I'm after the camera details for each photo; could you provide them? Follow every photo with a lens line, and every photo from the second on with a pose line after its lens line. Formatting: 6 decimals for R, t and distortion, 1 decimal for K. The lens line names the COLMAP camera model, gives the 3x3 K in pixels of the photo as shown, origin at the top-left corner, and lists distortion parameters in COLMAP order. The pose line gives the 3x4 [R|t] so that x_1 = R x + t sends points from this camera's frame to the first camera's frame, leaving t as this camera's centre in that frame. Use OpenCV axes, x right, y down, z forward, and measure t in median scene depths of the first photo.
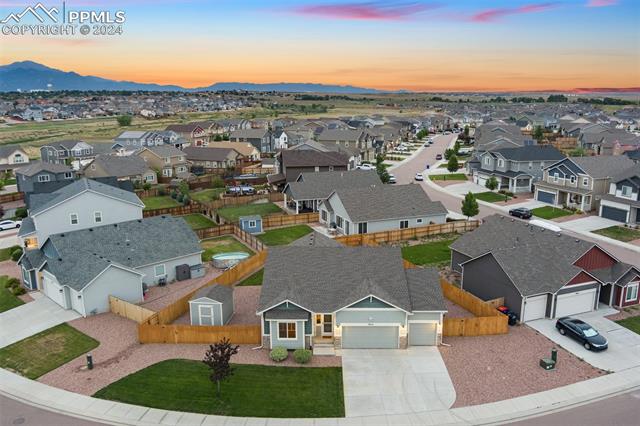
lens RADIAL K [[522.4, 0, 320.3], [0, 522.4, 213.9], [0, 0, 1]] dist [-0.024514, -0.056968]
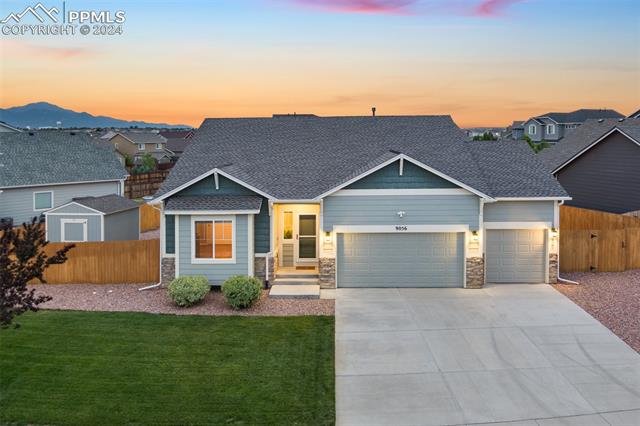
lens RADIAL K [[522.4, 0, 331.2], [0, 522.4, 154.2], [0, 0, 1]] dist [-0.024514, -0.056968]
pose [[0.999943, 0.010719, 0.000228, 0.035691], [-0.010434, 0.977804, -0.209264, 0.241402], [-0.002467, 0.209249, 0.977859, 0.545460]]
